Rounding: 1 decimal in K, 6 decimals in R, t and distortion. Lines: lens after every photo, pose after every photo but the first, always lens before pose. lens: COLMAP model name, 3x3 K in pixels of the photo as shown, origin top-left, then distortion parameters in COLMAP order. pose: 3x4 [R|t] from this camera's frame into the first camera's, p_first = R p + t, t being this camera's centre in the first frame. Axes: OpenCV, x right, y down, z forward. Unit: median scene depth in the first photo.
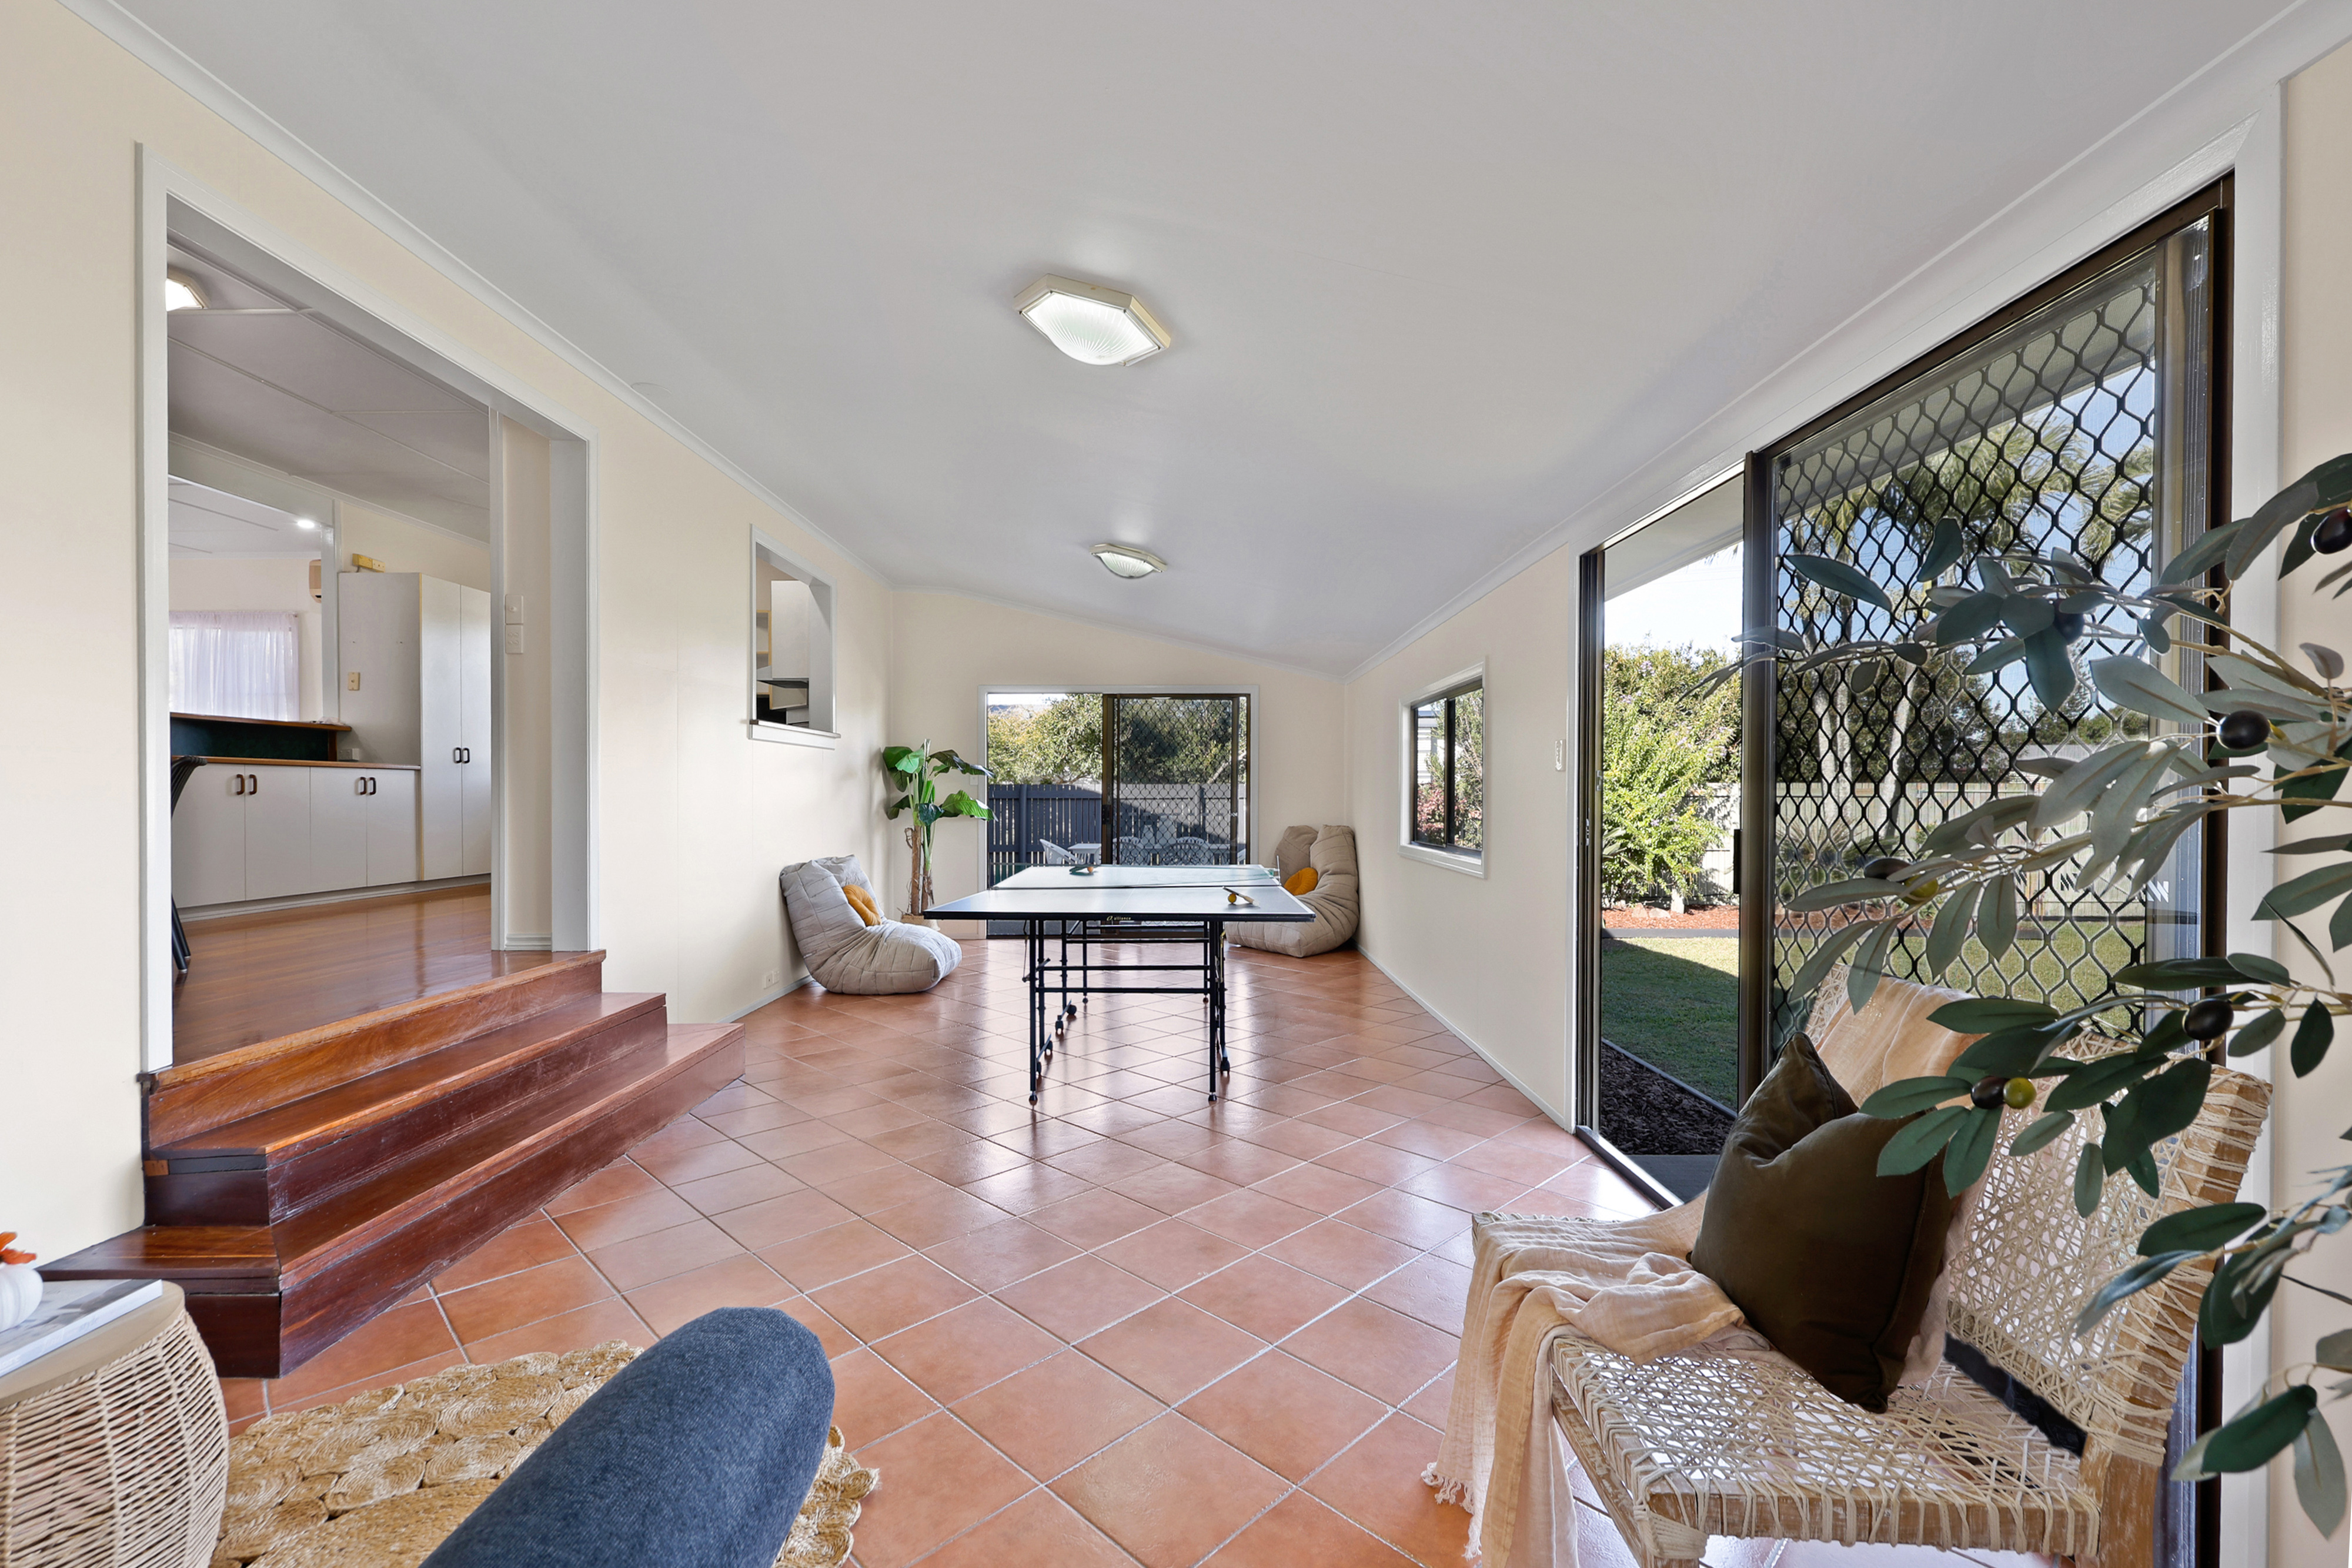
lens RADIAL K [[1001.9, 0, 1159.1], [0, 1001.9, 789.0], [0, 0, 1]] dist [0.000661, 0.000647]
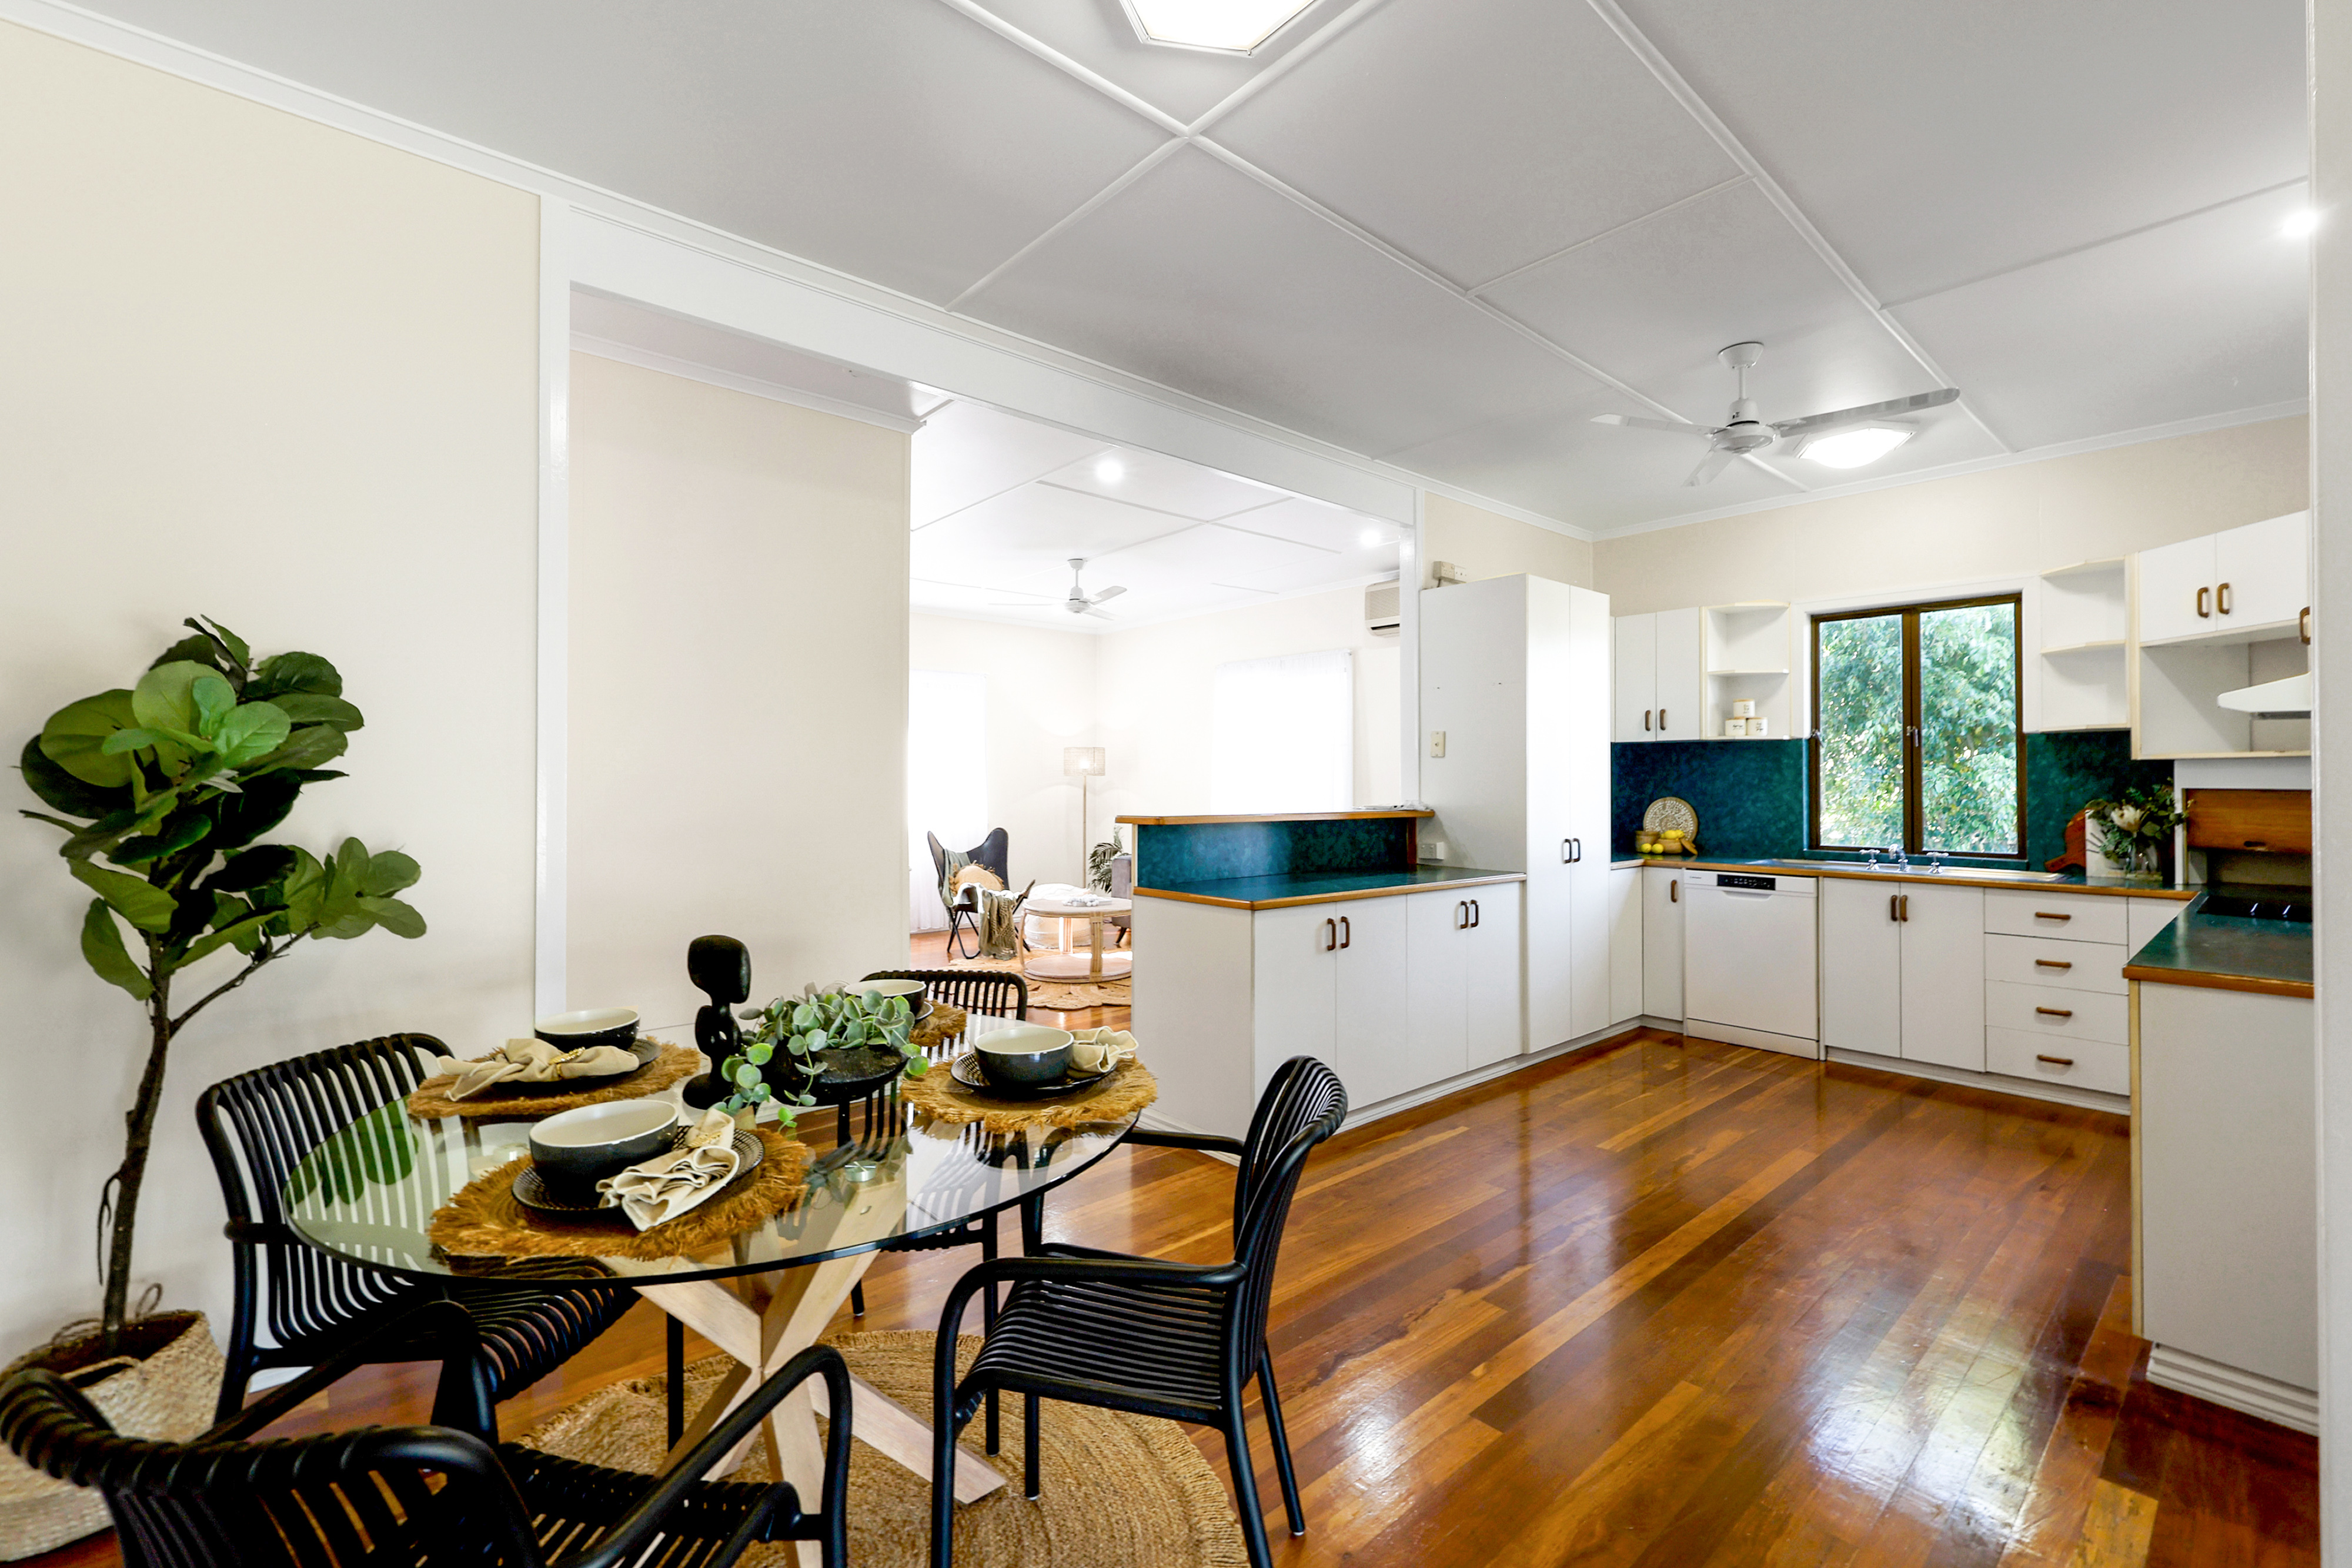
lens RADIAL K [[1001.9, 0, 1290.7], [0, 1001.9, 769.5], [0, 0, 1]] dist [0.000661, 0.000647]
pose [[0.748402, -0.004676, -0.663229, -0.425324], [-0.004498, 0.999916, -0.012126, -0.082170], [0.663230, 0.012058, 0.748318, 0.420254]]
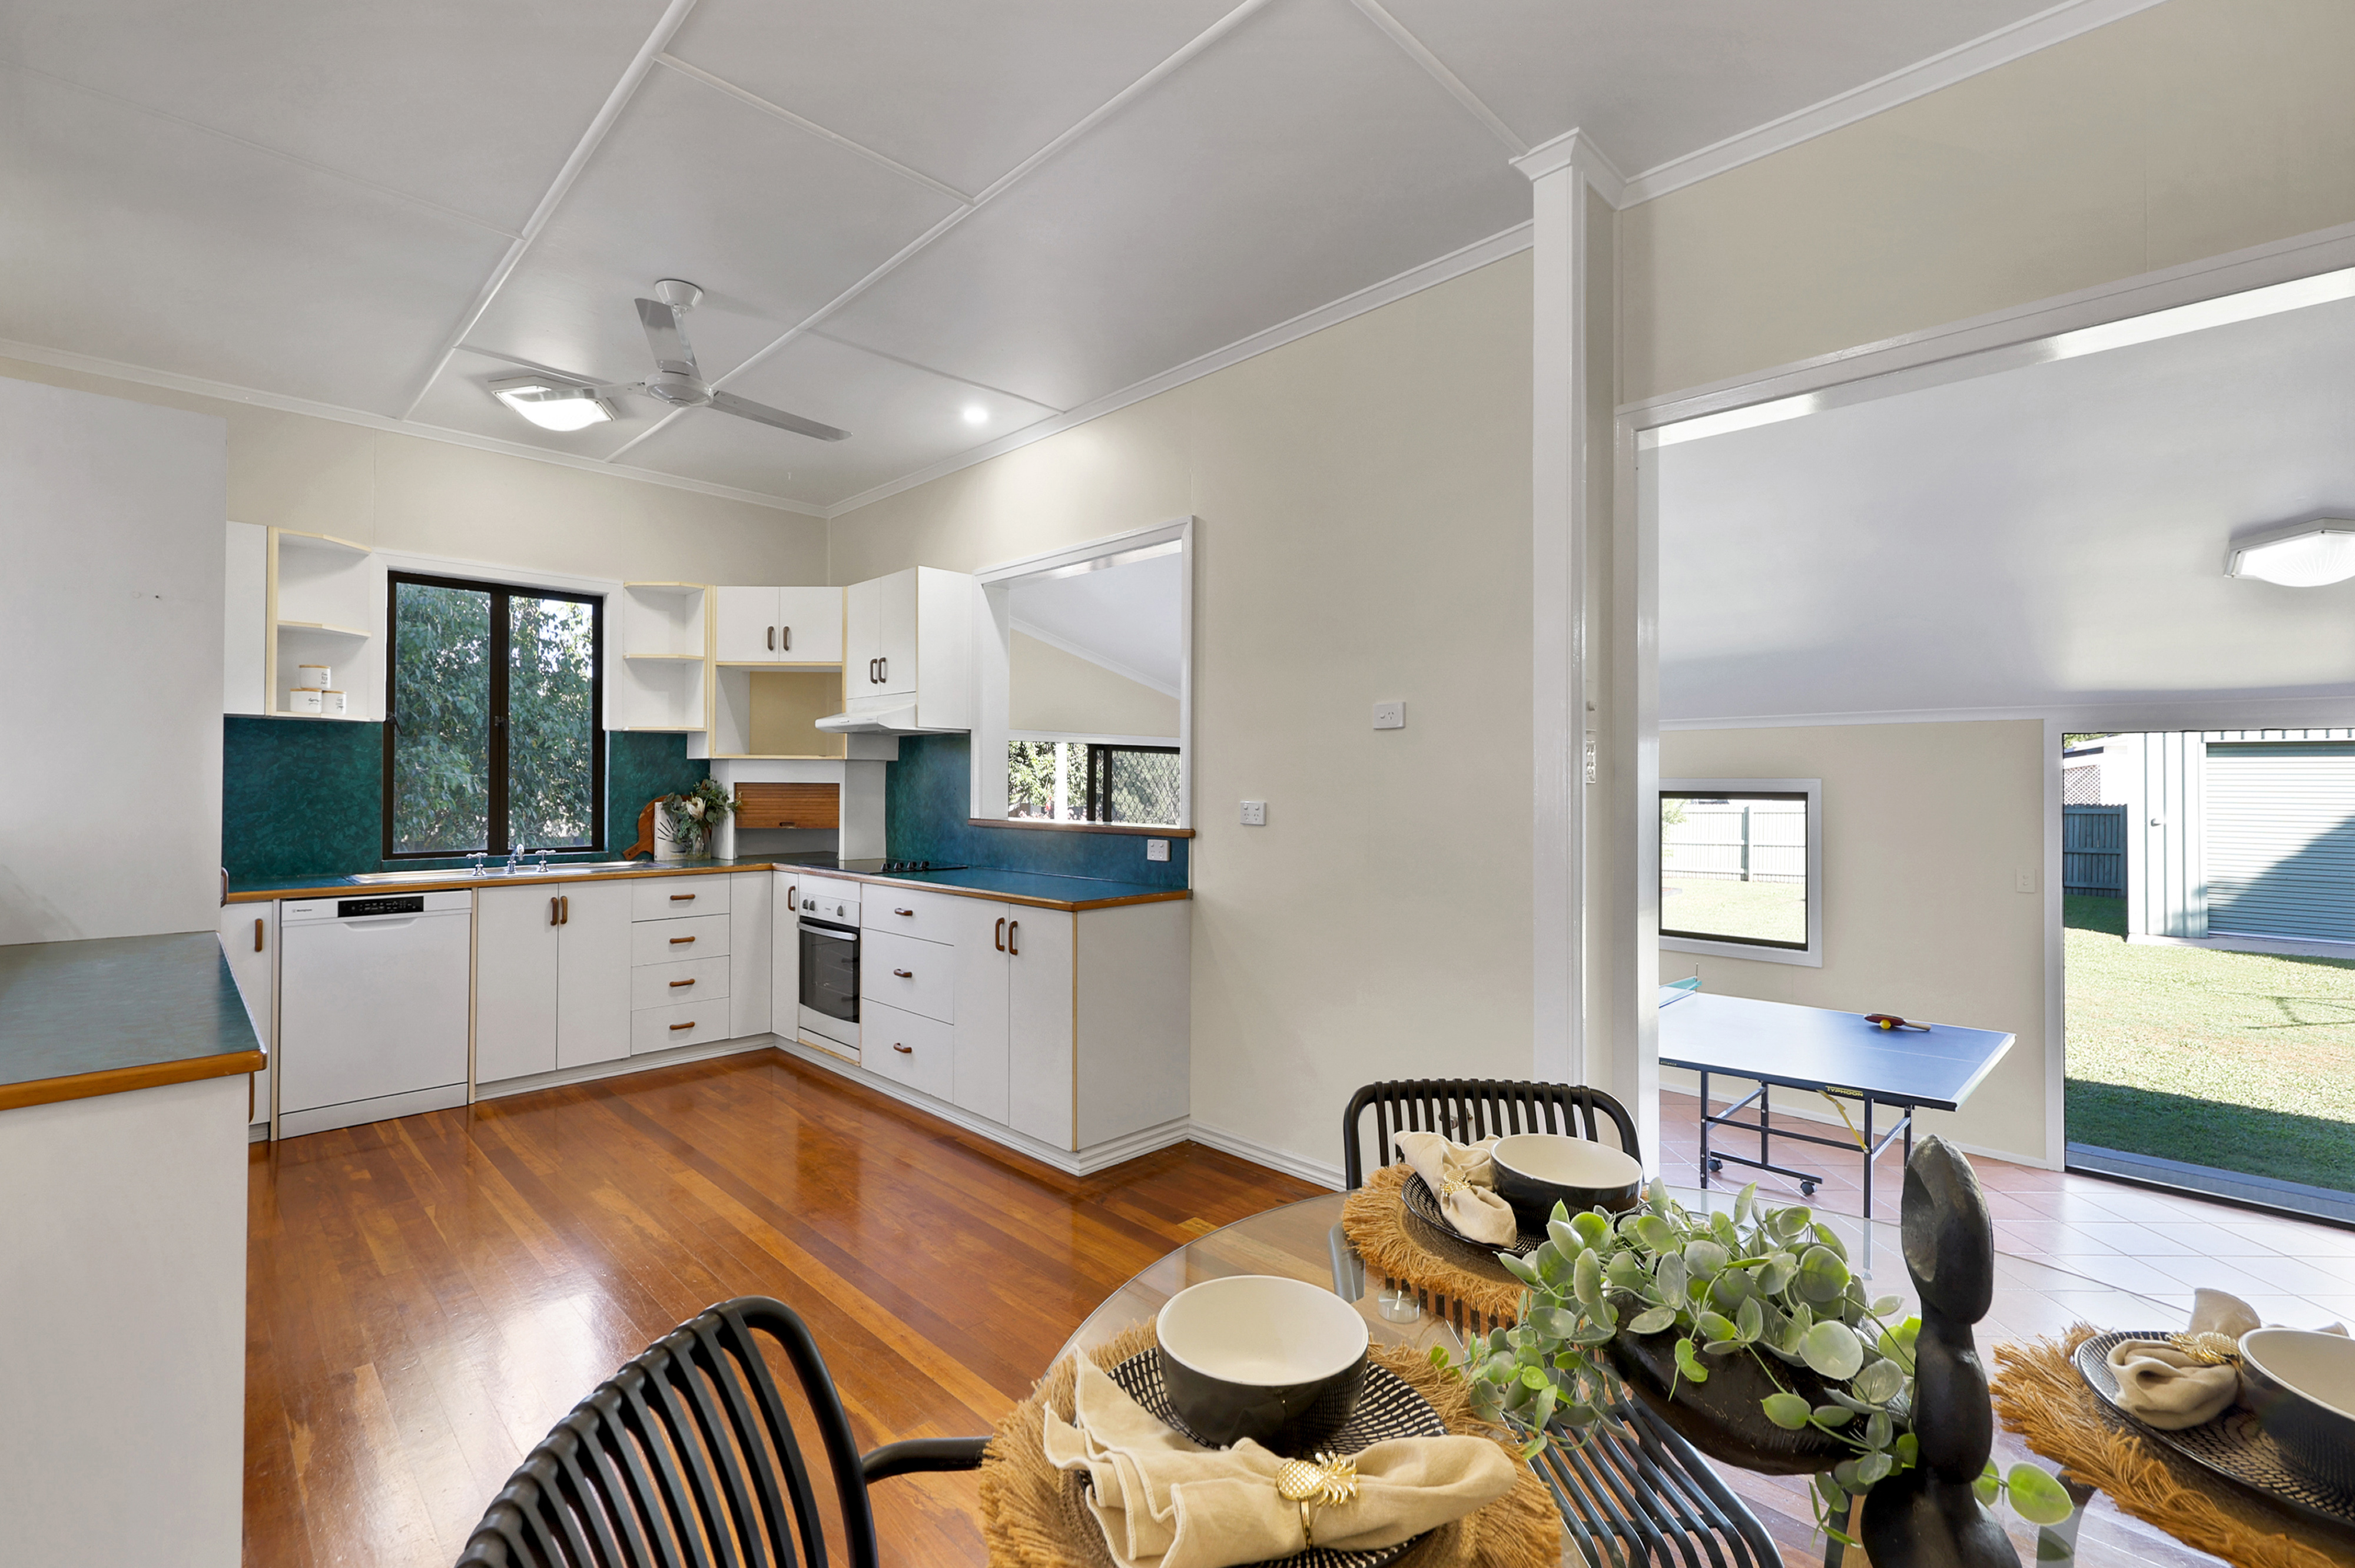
lens RADIAL K [[1003.3, 0, 1130.3], [0, 1003.3, 773.3], [0, 0, 1]] dist [0.000661, 0.000647]
pose [[0.692317, 0.009912, 0.721525, -0.777756], [-0.002989, 0.999936, -0.010869, -0.080213], [-0.721587, 0.005368, 0.692303, 0.495877]]
